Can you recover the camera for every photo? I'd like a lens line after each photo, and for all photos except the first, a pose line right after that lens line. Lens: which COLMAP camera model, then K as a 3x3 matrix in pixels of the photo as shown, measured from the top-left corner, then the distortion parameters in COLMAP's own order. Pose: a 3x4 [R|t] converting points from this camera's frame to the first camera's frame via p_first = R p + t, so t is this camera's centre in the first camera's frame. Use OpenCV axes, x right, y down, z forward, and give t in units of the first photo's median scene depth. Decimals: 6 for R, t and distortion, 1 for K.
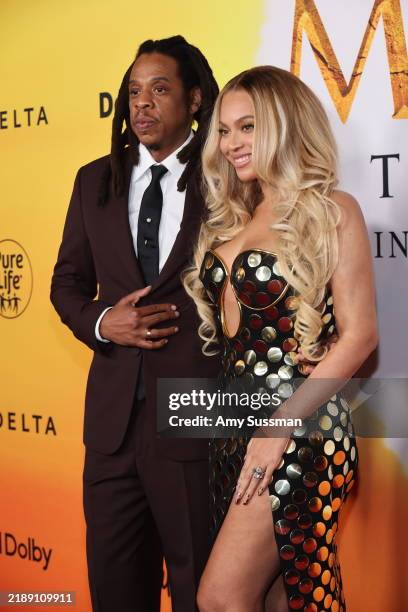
lens RADIAL K [[1536.8, 0, 205.1], [0, 1536.8, 307.2], [0, 0, 1]] dist [-0.129361, 0.000000]
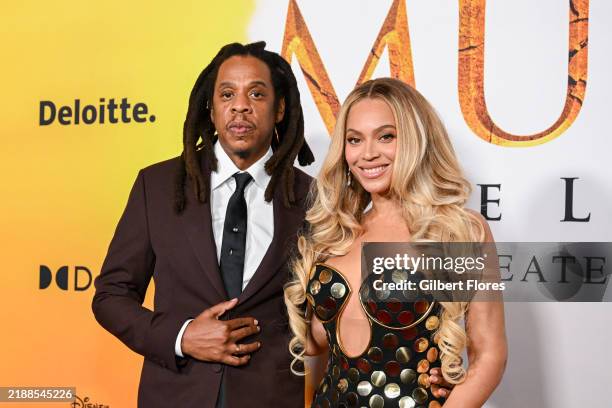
lens RADIAL K [[1240.1, 0, 247.5], [0, 1240.1, 215.5], [0, 0, 1]] dist [0.039083, 0.000000]
pose [[0.944974, 0.055977, 0.322320, -0.275617], [-0.030308, 0.995995, -0.084116, -0.000679], [-0.325738, 0.069718, 0.942886, 0.268624]]
